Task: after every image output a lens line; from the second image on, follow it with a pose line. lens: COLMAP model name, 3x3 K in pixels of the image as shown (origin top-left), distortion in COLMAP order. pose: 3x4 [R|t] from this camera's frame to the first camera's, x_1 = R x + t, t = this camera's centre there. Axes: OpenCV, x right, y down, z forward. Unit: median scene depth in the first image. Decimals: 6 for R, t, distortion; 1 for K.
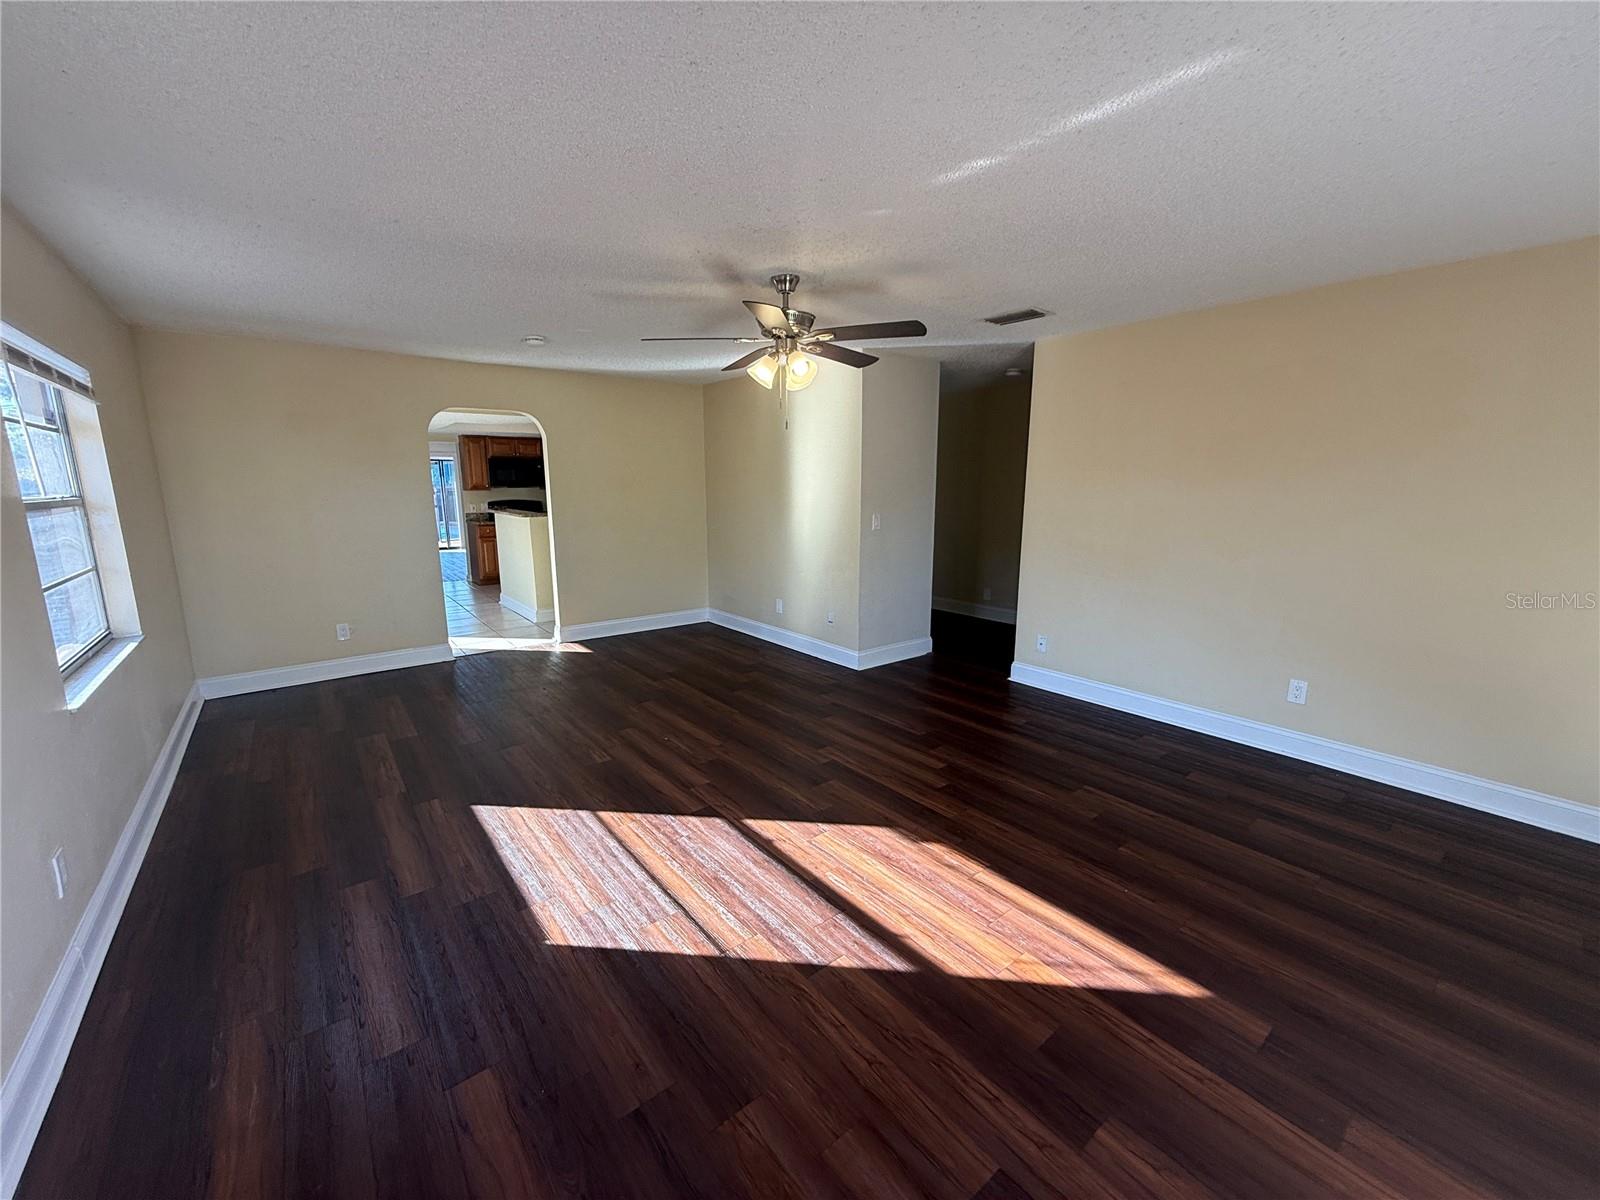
lens RADIAL K [[637.1, 0, 800.0], [0, 637.1, 600.0], [0, 0, 1]] dist [0.000256, 0.000339]
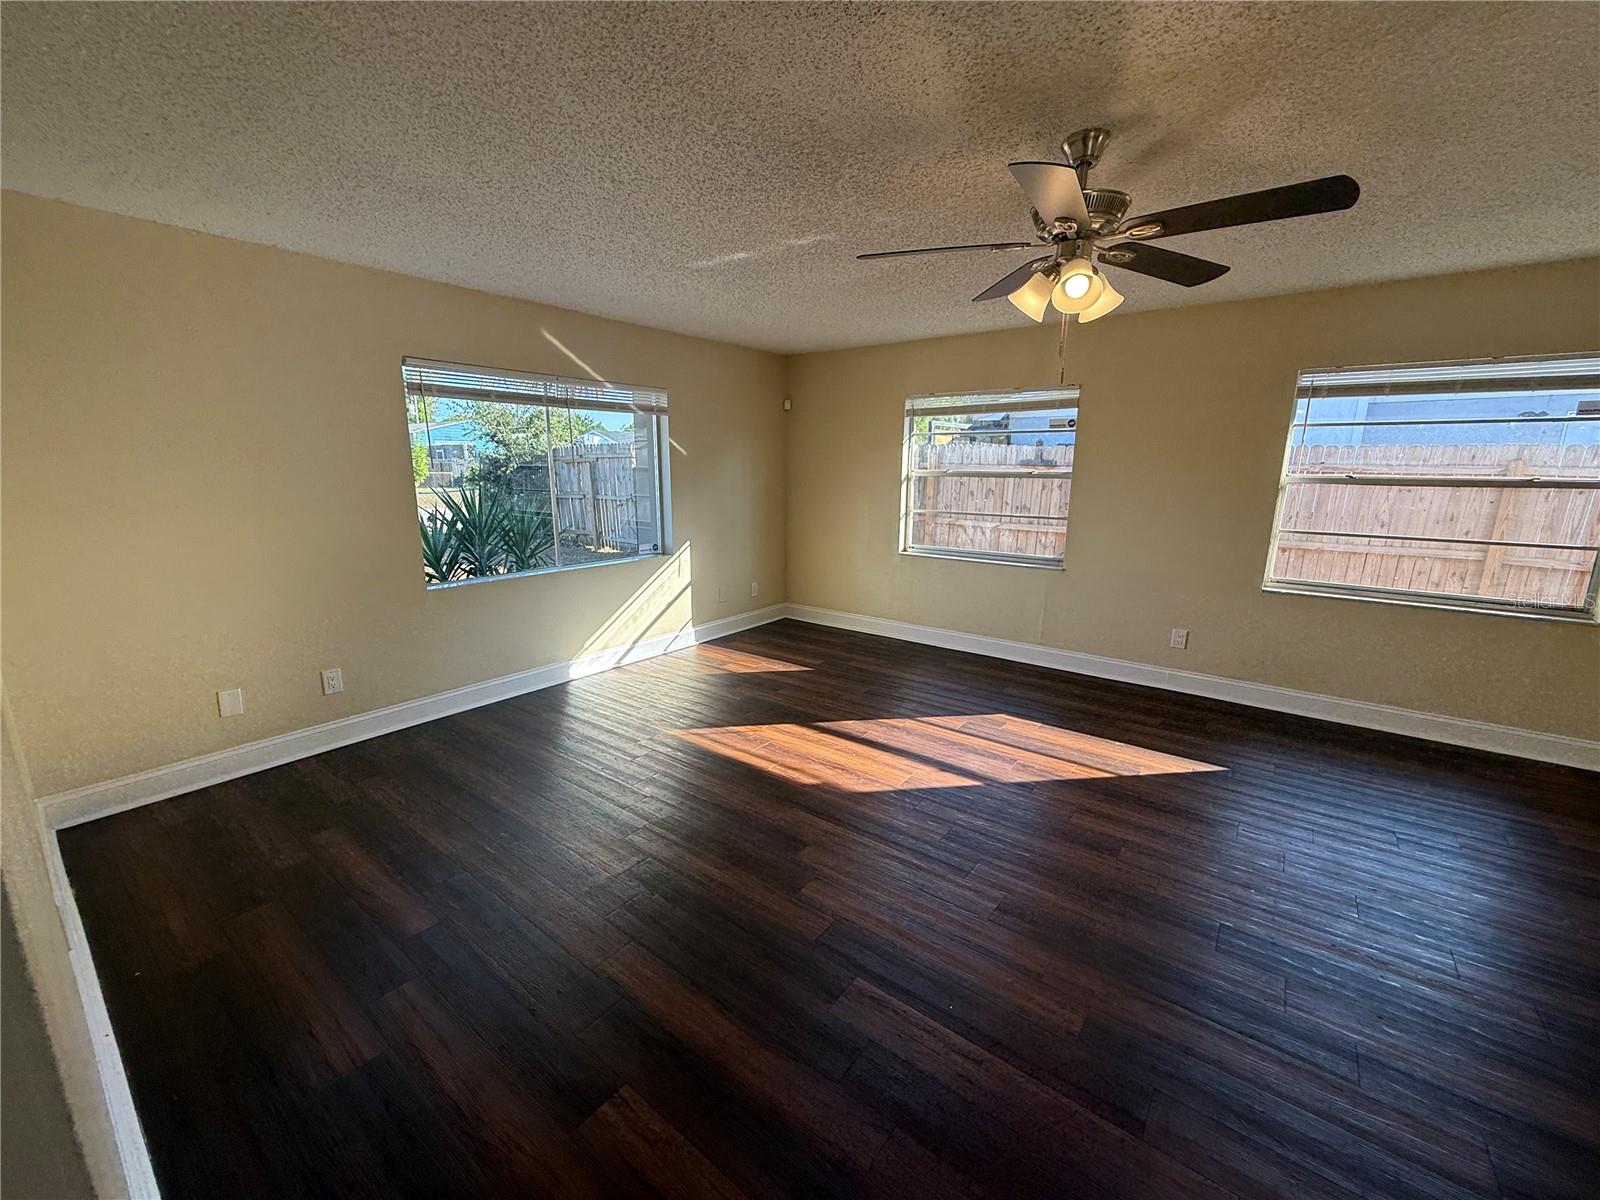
lens RADIAL K [[637.1, 0, 800.0], [0, 637.1, 600.0], [0, 0, 1]] dist [0.000256, 0.000339]
pose [[-0.969722, 0.045034, -0.240022, 0.495951], [-0.051511, 0.923020, 0.381289, -0.359886], [0.238716, 0.382109, -0.892753, 1.939279]]
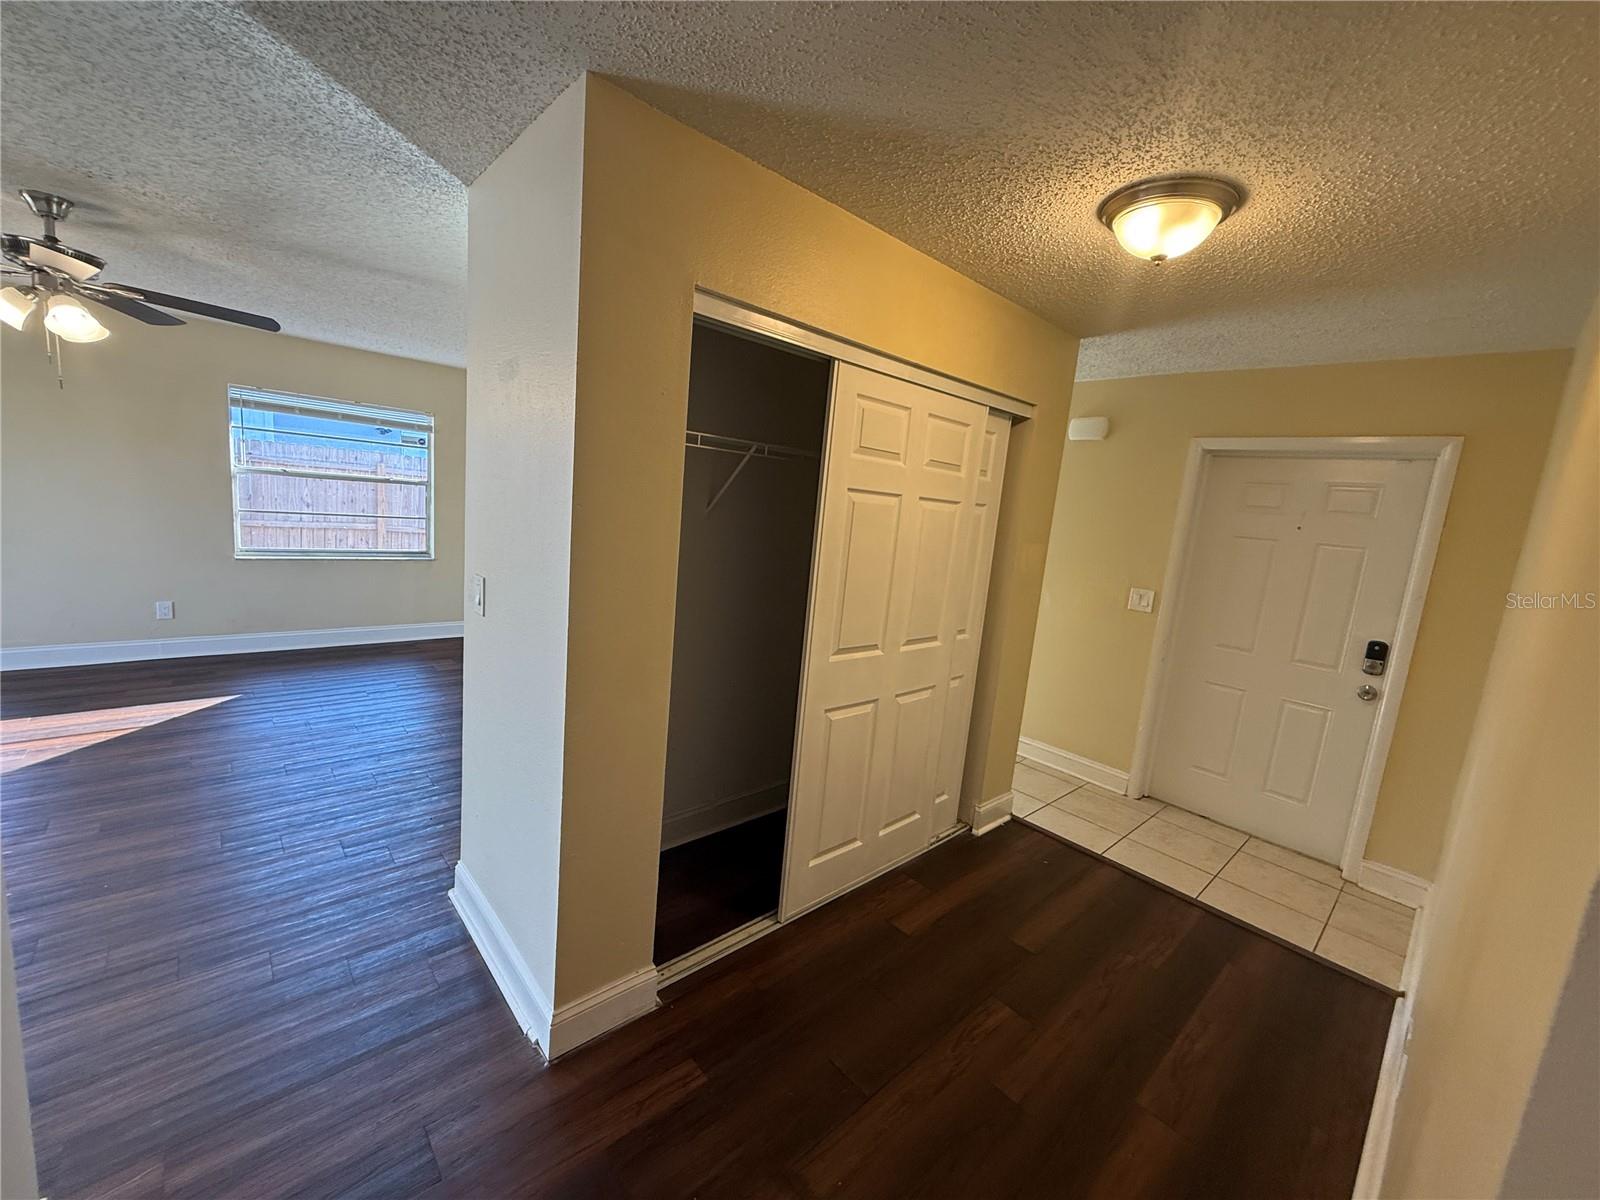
lens RADIAL K [[637.1, 0, 800.0], [0, 637.1, 600.0], [0, 0, 1]] dist [0.000256, 0.000339]
pose [[0.078182, 0.165593, -0.983090, 1.049242], [-0.274562, 0.951551, 0.138446, -0.459050], [0.958386, 0.259095, 0.119859, 2.234419]]
